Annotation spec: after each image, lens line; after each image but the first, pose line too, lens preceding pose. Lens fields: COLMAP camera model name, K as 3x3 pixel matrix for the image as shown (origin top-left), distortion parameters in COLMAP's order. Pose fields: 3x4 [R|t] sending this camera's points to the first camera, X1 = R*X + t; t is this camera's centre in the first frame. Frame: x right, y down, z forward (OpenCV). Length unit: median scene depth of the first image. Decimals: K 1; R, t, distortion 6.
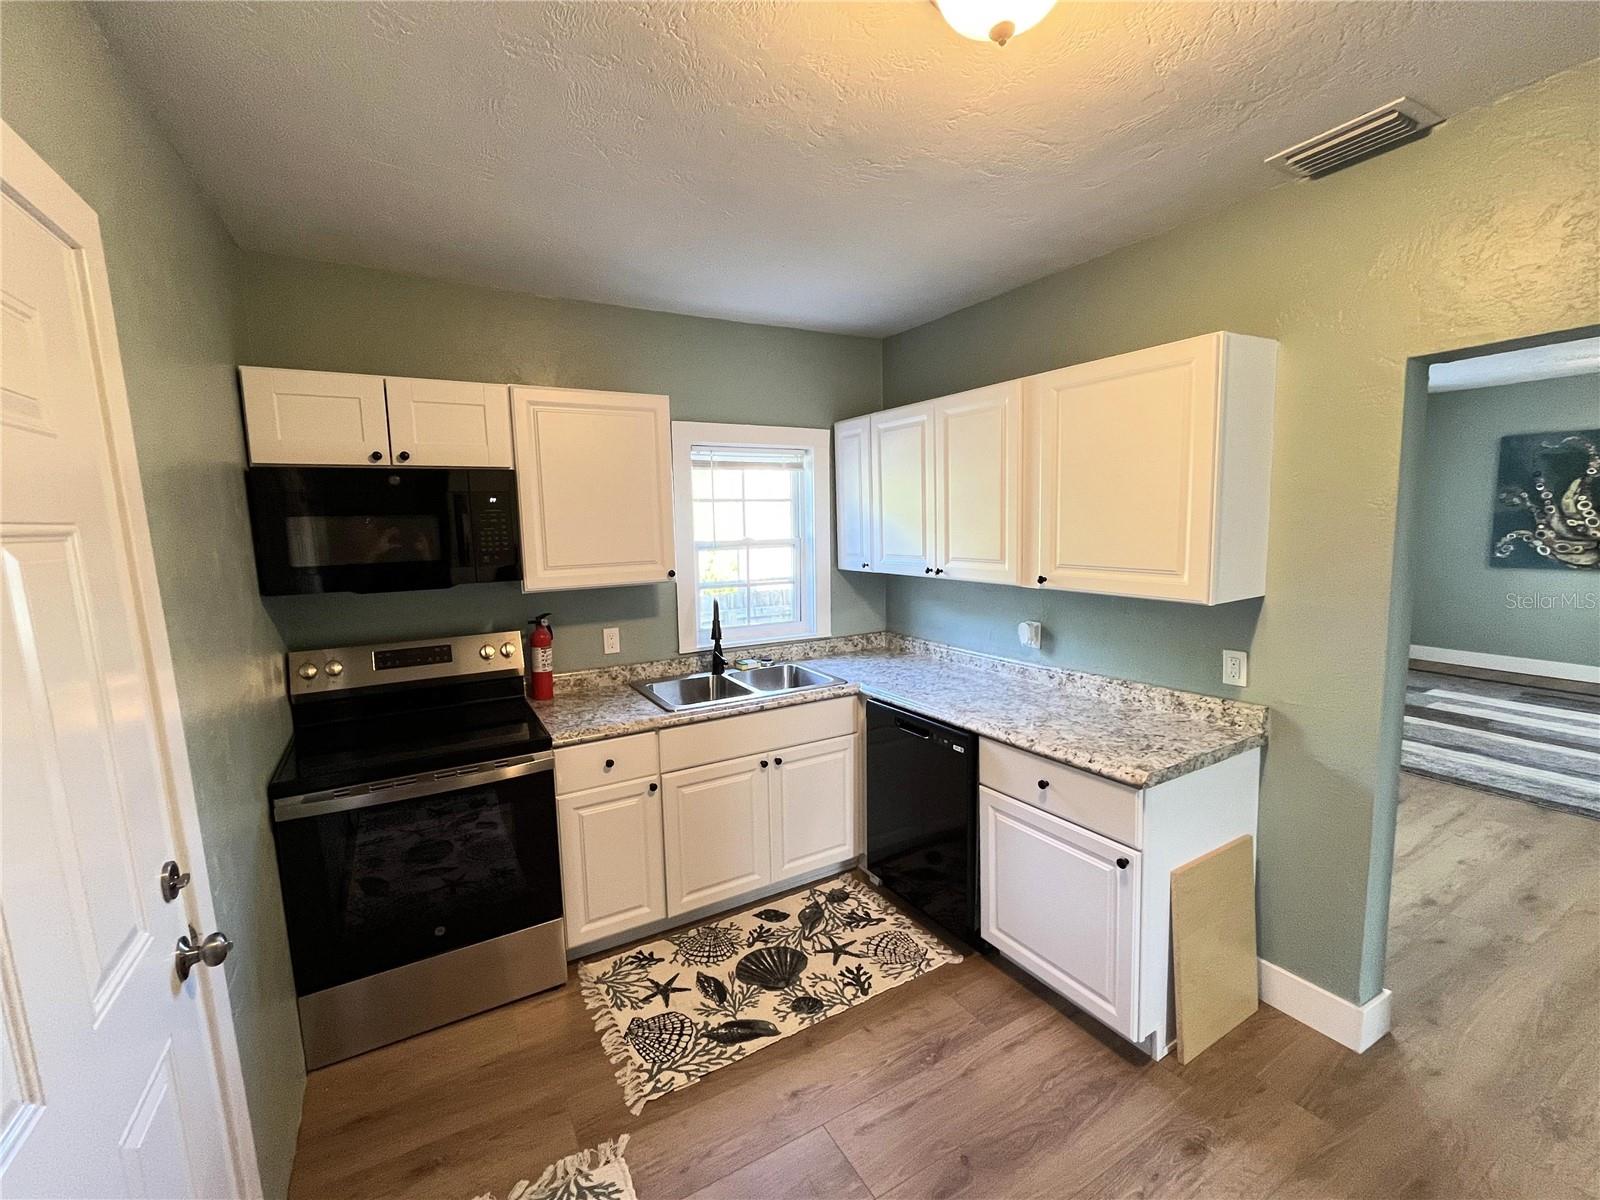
lens RADIAL K [[681.1, 0, 795.2], [0, 681.1, 601.1], [0, 0, 1]] dist [-0.003252, 0.000328]
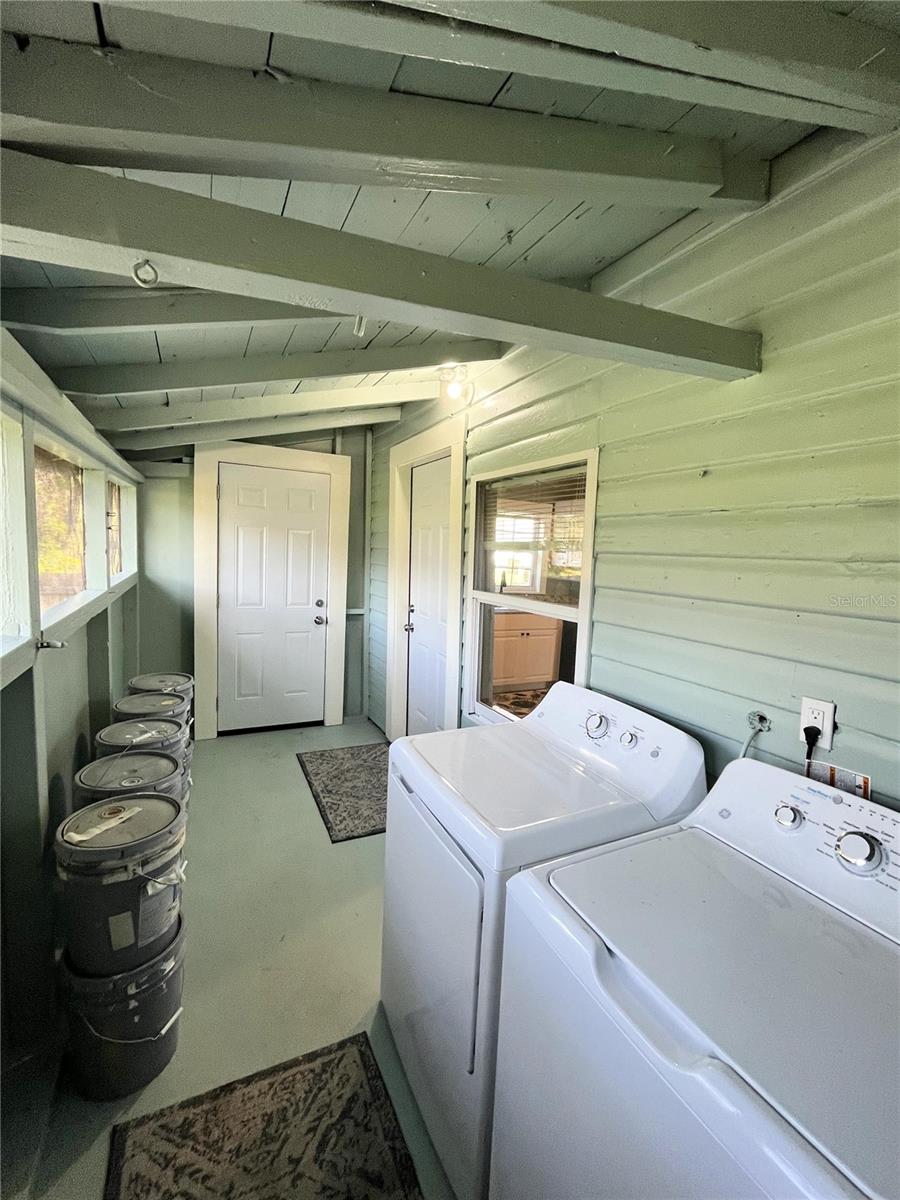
lens RADIAL K [[510.8, 0, 450.8], [0, 510.8, 601.9], [0, 0, 1]] dist [-0.003252, 0.000328]
pose [[0.995257, 0.083882, -0.049265, -0.258478], [-0.084696, 0.996299, -0.014678, 0.188632], [0.047851, 0.018781, 0.998678, -1.055347]]
